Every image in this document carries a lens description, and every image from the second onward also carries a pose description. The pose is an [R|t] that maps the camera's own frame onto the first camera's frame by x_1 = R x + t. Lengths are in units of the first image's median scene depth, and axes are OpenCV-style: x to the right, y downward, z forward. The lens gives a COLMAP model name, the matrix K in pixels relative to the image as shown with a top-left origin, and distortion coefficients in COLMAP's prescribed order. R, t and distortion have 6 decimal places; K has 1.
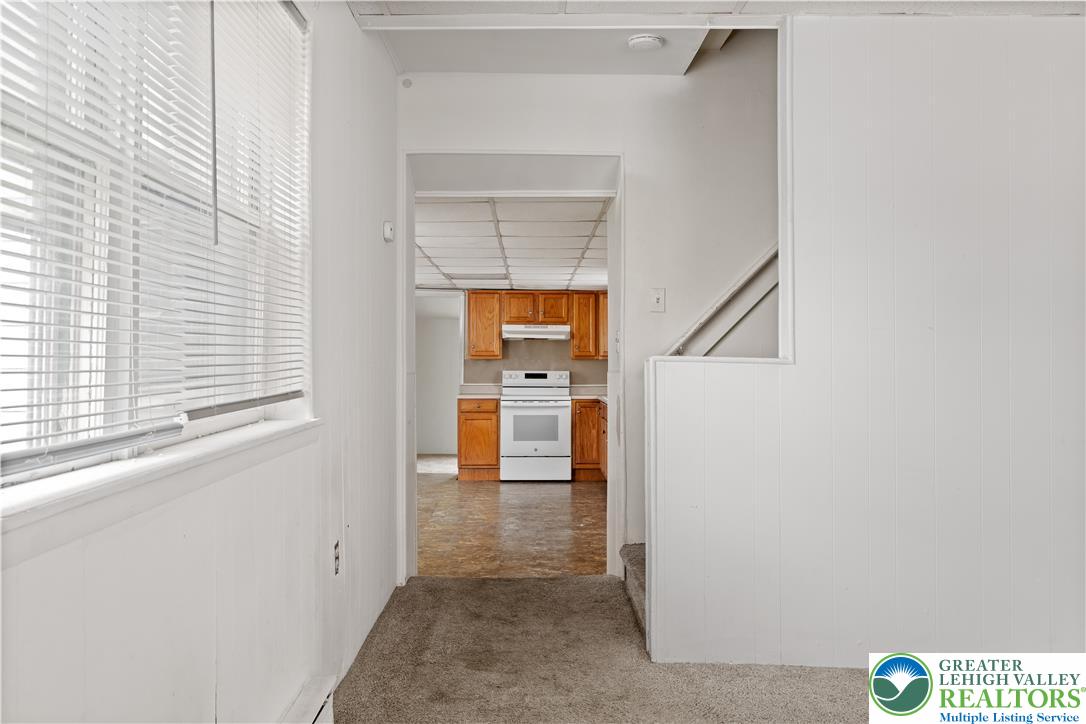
lens RADIAL K [[914.4, 0, 539.9], [0, 914.4, 358.4], [0, 0, 1]] dist [0.015019, 0.006076]
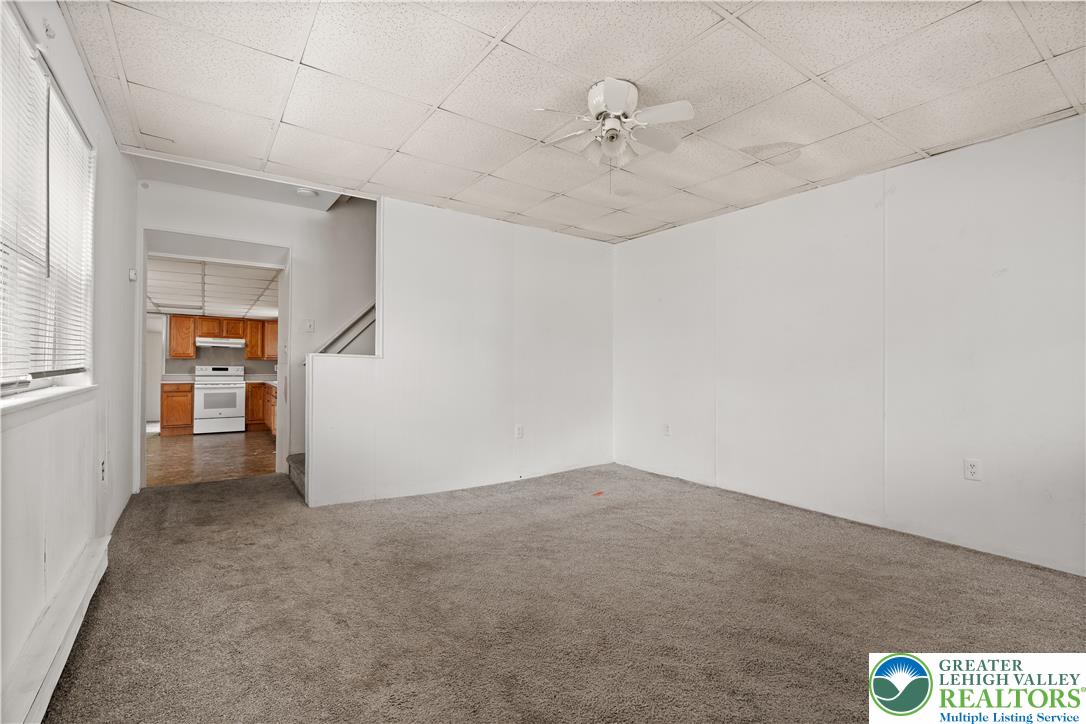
lens RADIAL K [[481.3, 0, 542.9], [0, 481.3, 360.4], [0, 0, 1]] dist [-0.009633, 0.003004]
pose [[0.823390, 0.010098, 0.567386, -0.041283], [-0.007419, 0.999948, -0.007029, 0.012985], [-0.567427, 0.001578, 0.823422, -0.110952]]
